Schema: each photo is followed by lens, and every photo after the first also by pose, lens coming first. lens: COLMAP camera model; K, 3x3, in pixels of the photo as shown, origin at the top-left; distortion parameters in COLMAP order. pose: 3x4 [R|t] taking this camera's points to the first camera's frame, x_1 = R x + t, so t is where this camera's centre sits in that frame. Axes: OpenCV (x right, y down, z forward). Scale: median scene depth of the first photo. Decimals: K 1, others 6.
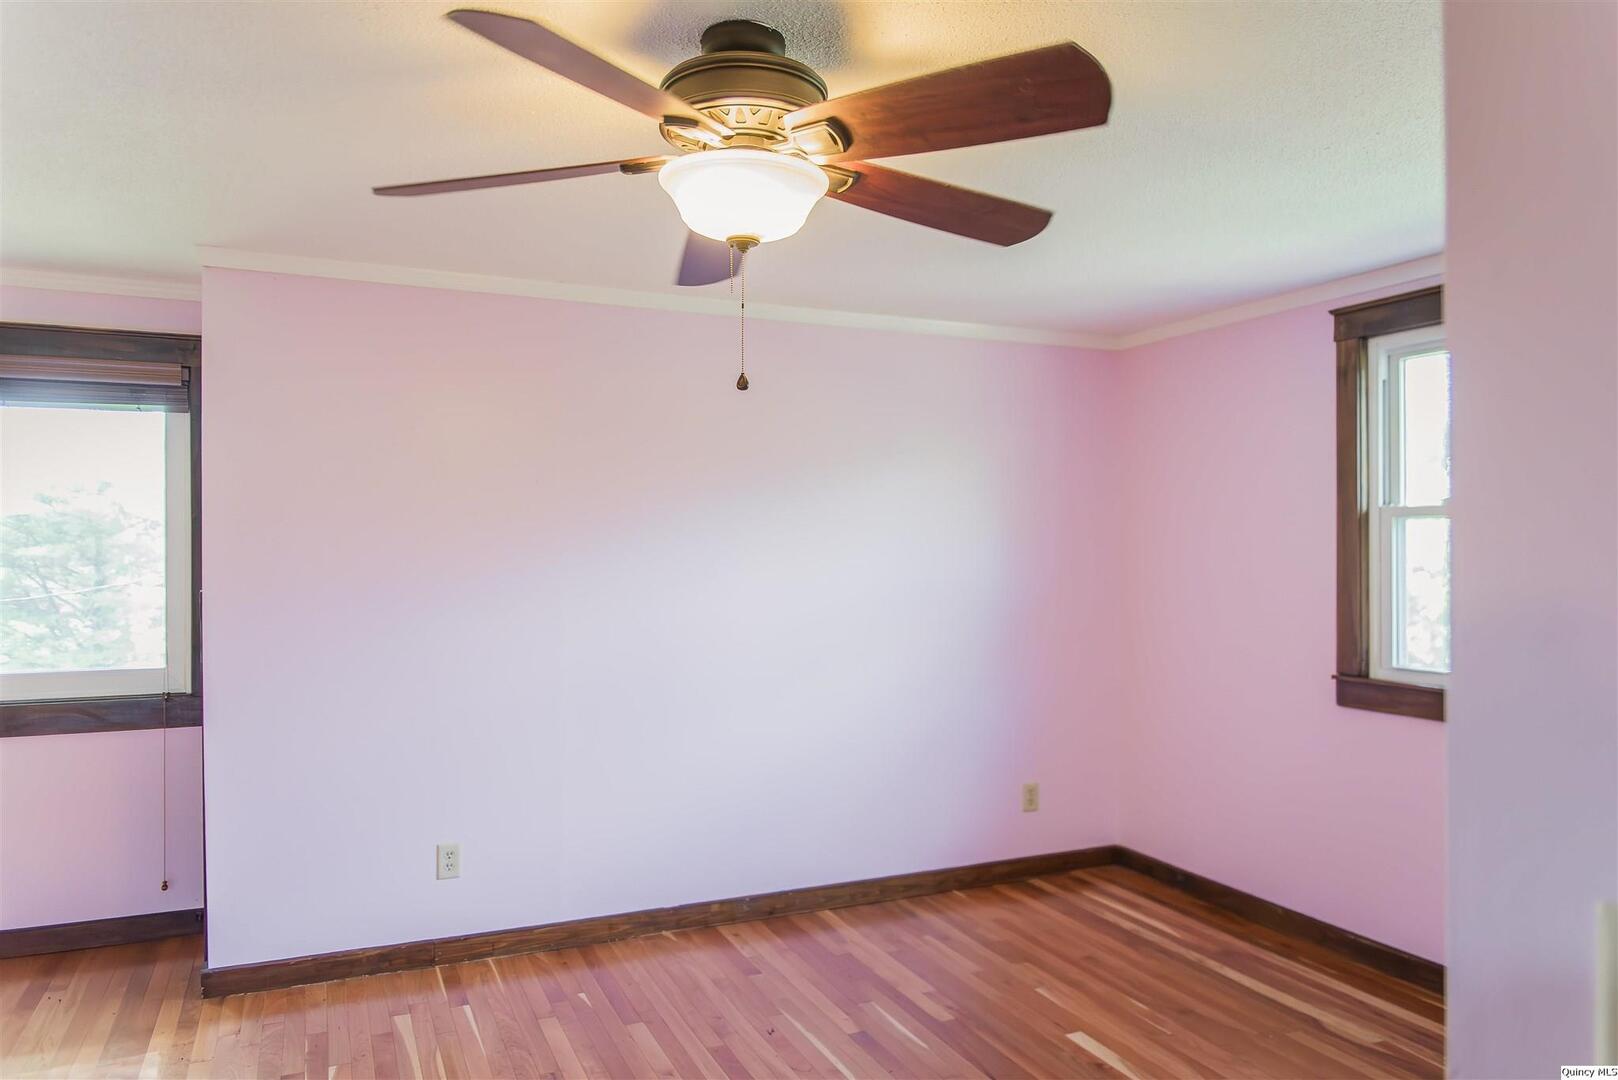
lens RADIAL K [[1124.0, 0, 810.0], [0, 1124.0, 545.4], [0, 0, 1]] dist [-0.003909, -0.002210]
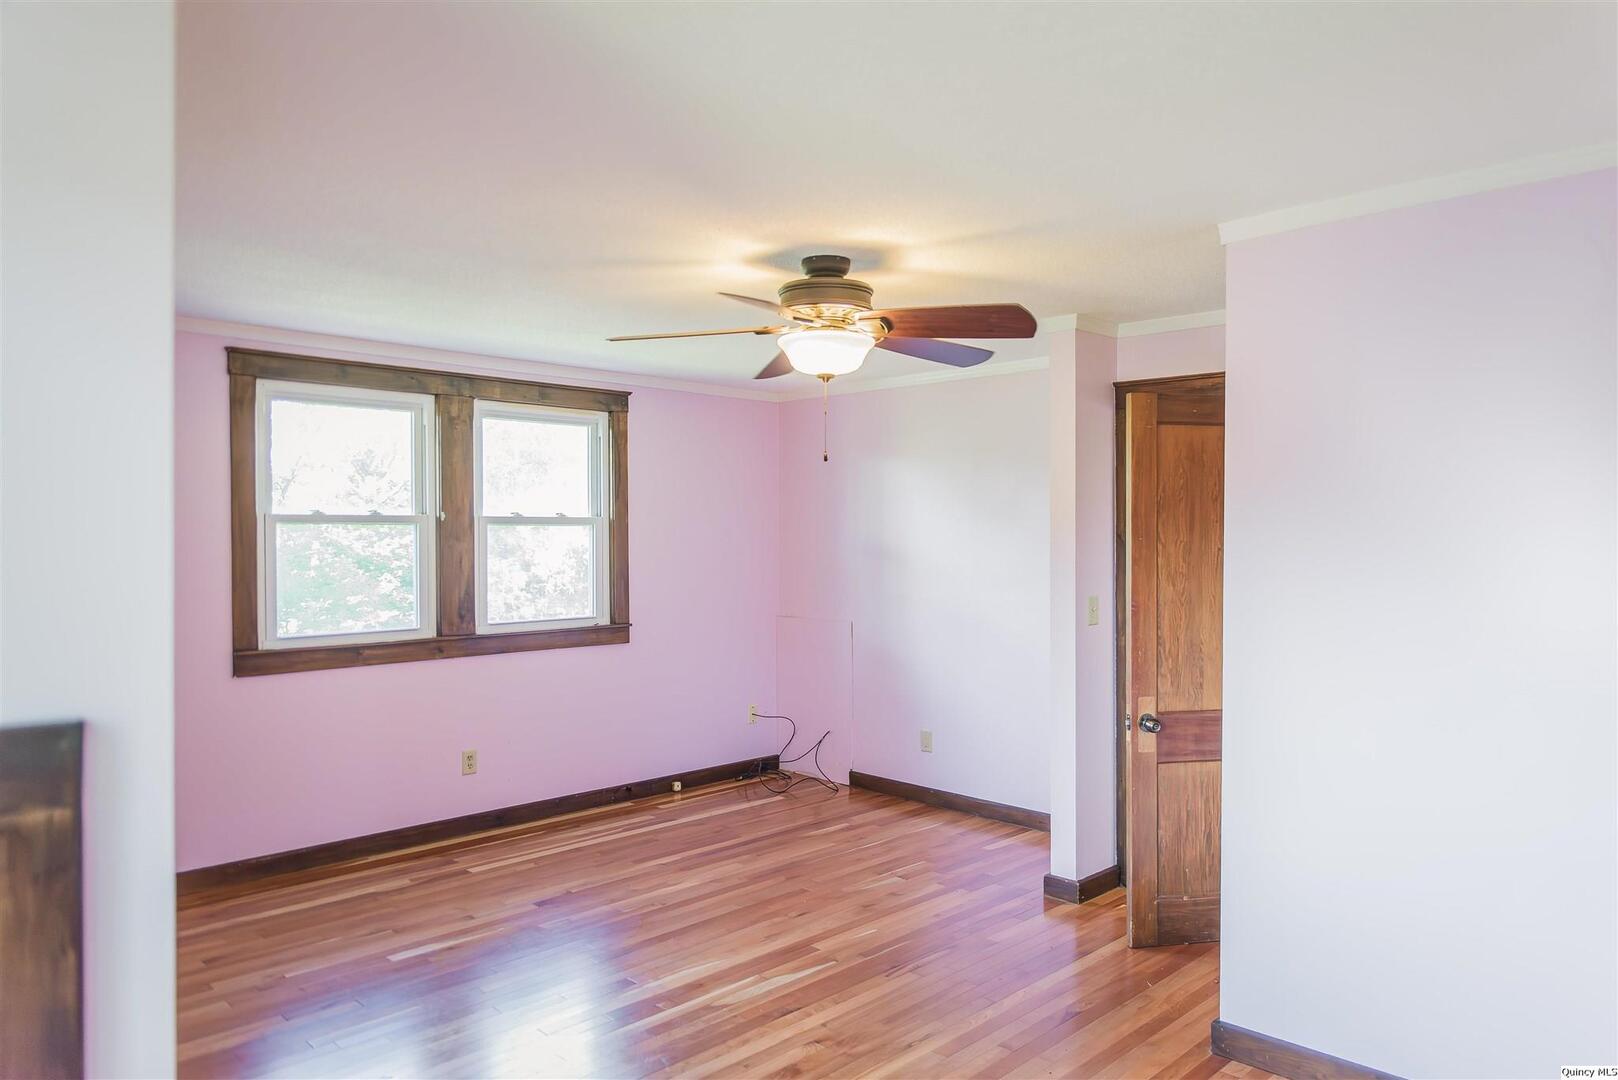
lens RADIAL K [[1085.9, 0, 810.0], [0, 1085.9, 549.6], [0, 0, 1]] dist [-0.002235, -0.002628]
pose [[-0.352119, -0.015216, 0.935831, -0.857561], [0.005421, 0.999818, 0.018297, -0.013045], [-0.935939, 0.011516, -0.351973, 0.856232]]
